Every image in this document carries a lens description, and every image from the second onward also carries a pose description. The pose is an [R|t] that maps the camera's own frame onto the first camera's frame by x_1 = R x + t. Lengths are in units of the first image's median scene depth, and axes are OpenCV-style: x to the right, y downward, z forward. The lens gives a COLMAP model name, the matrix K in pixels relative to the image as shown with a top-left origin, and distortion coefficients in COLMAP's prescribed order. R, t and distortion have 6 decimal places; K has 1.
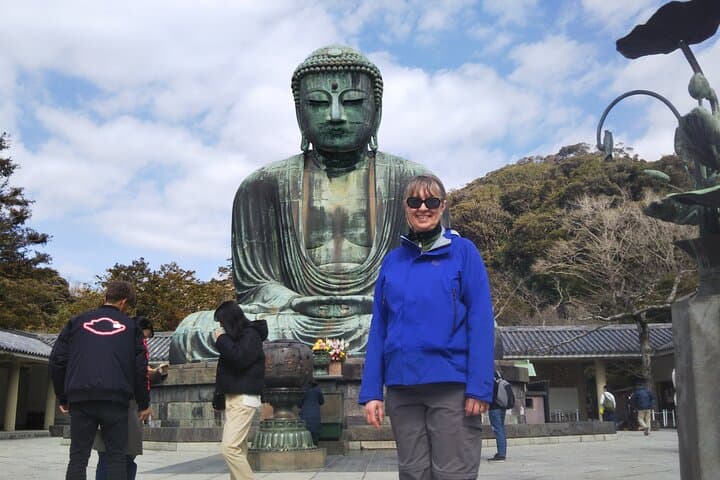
lens RADIAL K [[541.6, 0, 381.6], [0, 541.6, 303.9], [0, 0, 1]] dist [0.001985, -0.003740]
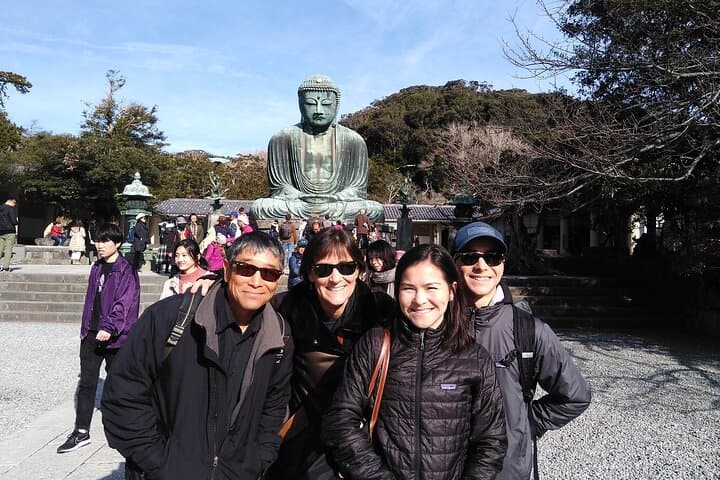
lens RADIAL K [[432.1, 0, 354.6], [0, 432.1, 249.8], [0, 0, 1]] dist [0.051354, -0.062301]
pose [[0.995226, 0.029570, 0.093008, -0.083062], [-0.046296, 0.981988, 0.183181, -0.115471], [-0.085916, -0.186613, 0.978670, -0.813139]]
